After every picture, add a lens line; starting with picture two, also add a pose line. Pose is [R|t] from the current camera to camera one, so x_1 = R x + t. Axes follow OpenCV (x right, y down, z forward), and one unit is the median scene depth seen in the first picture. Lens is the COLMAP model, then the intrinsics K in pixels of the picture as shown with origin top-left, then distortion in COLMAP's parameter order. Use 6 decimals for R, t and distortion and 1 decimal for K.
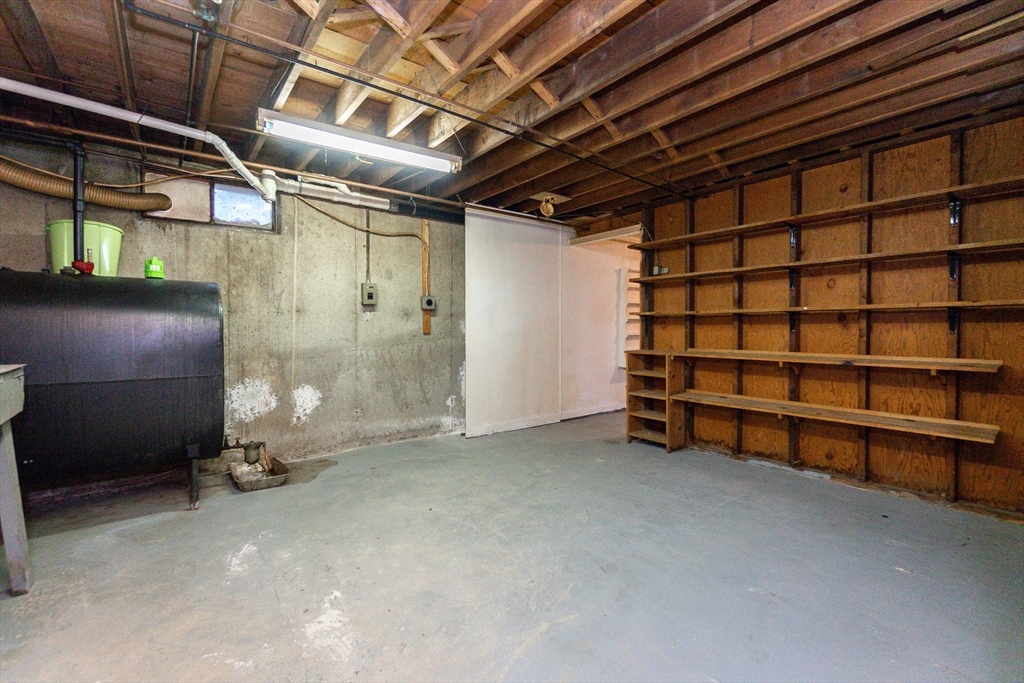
lens RADIAL K [[452.1, 0, 509.0], [0, 452.1, 333.7], [0, 0, 1]] dist [-0.001913, -0.000137]
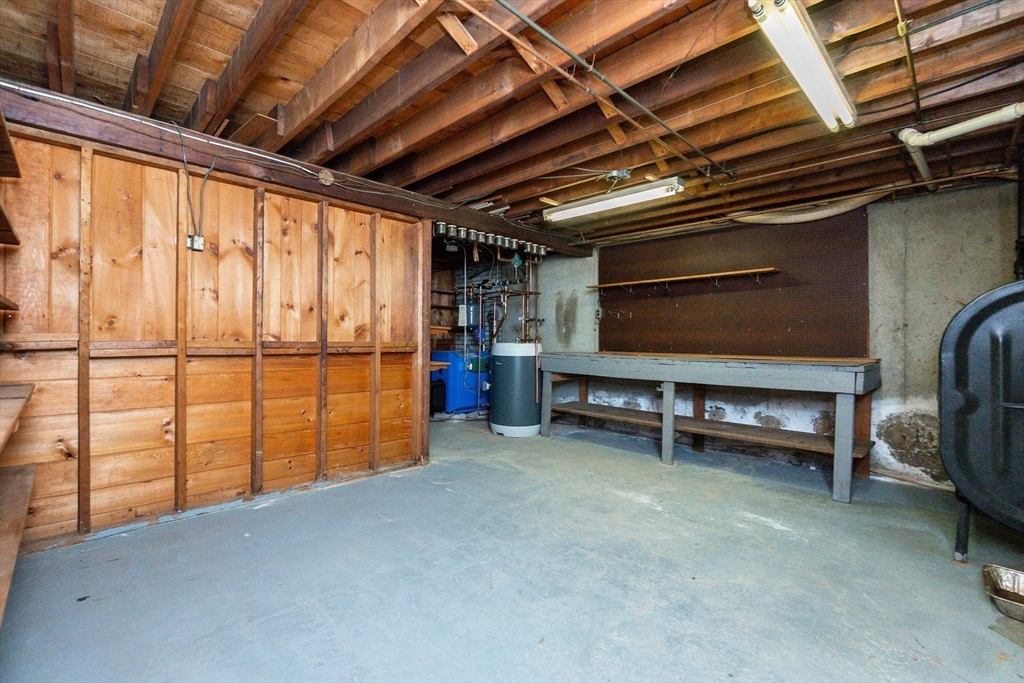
lens RADIAL K [[452.1, 0, 509.0], [0, 452.1, 333.7], [0, 0, 1]] dist [-0.001913, -0.000137]
pose [[-0.991517, -0.008777, -0.129677, 0.312124], [-0.009293, 0.999951, 0.003370, -0.035503], [0.129641, 0.004547, -0.991551, 2.217587]]
